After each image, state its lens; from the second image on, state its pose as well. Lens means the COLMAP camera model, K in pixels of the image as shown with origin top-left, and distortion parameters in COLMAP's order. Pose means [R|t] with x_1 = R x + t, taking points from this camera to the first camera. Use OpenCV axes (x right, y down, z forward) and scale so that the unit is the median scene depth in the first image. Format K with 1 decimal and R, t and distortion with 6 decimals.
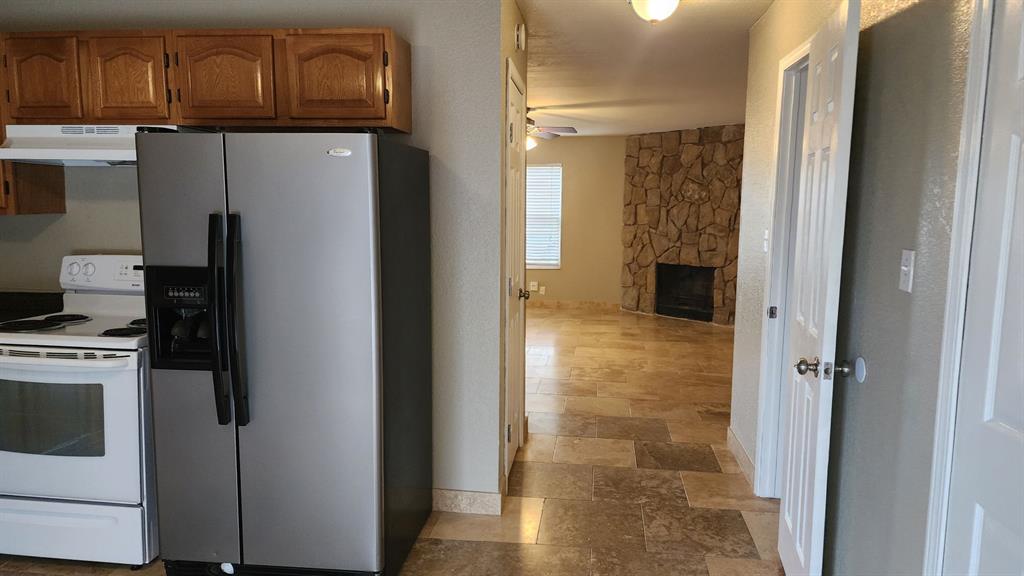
lens RADIAL K [[695.0, 0, 526.7], [0, 695.0, 287.5], [0, 0, 1]] dist [0.081940, -0.082056]
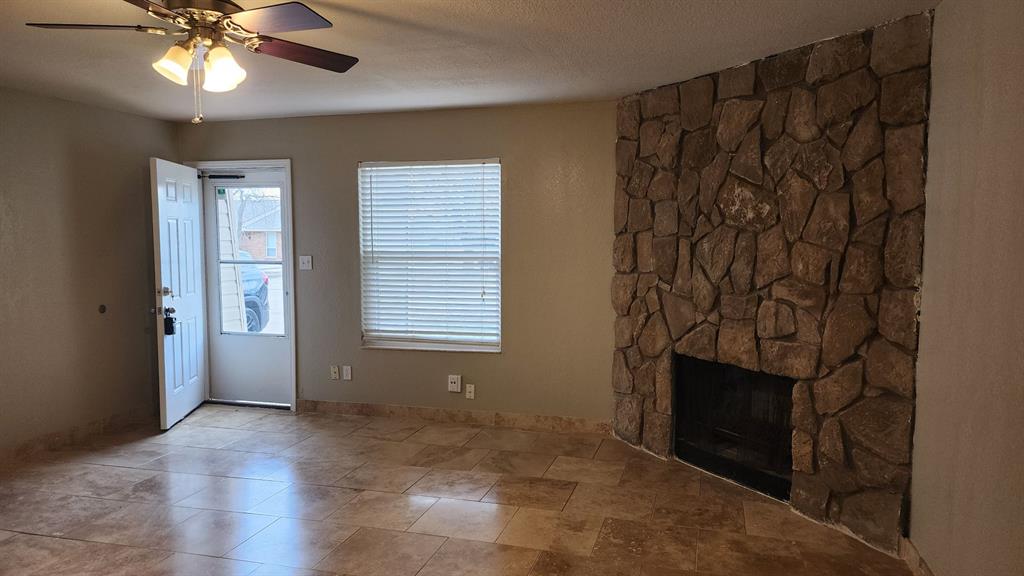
lens RADIAL K [[695.0, 0, 526.7], [0, 695.0, 287.5], [0, 0, 1]] dist [0.081940, -0.082056]
pose [[0.988416, 0.004623, -0.151696, 0.161985], [-0.010127, 0.999317, -0.035532, -0.063248], [0.151429, 0.036656, 0.987788, 0.512234]]
